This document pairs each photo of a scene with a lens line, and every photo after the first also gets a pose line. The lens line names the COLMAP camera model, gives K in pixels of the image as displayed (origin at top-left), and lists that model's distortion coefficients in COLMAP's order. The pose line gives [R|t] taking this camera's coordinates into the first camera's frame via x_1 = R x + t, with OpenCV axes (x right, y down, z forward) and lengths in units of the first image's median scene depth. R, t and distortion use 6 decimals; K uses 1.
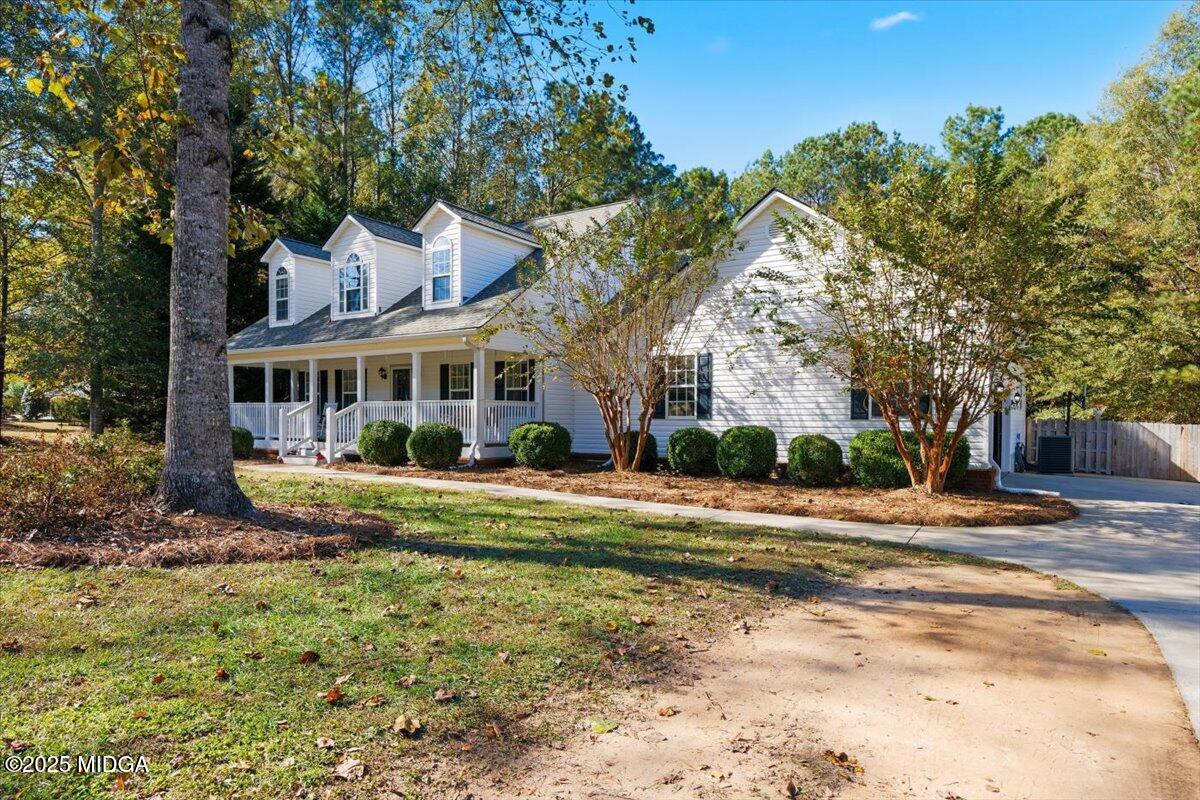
lens RADIAL K [[715.7, 0, 600.7], [0, 715.7, 422.7], [0, 0, 1]] dist [0.003434, 0.000448]
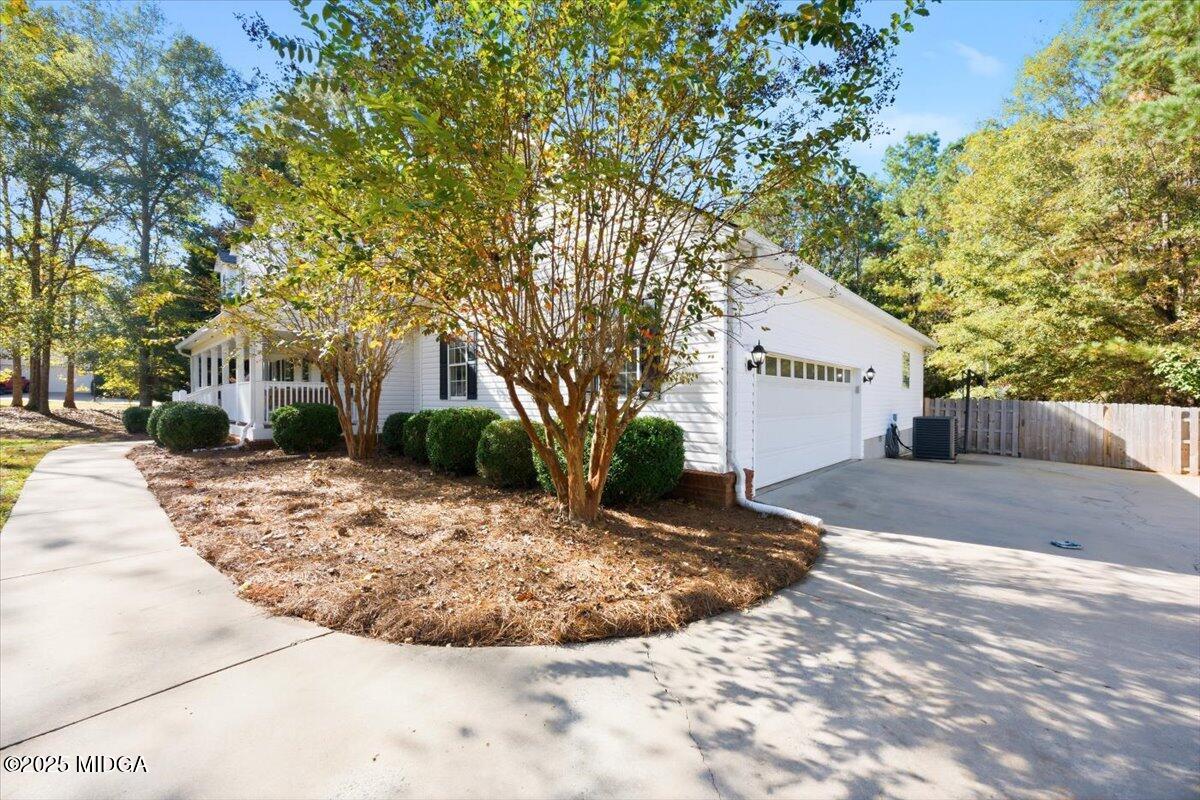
lens RADIAL K [[453.8, 0, 600.0], [0, 453.8, 400.0], [0, 0, 1]] dist [-0.000085, -0.000002]
pose [[0.982956, 0.000075, -0.183838, 0.275768], [-0.000304, 0.999999, -0.001220, -0.001762], [0.183838, 0.001255, 0.982956, 0.305936]]
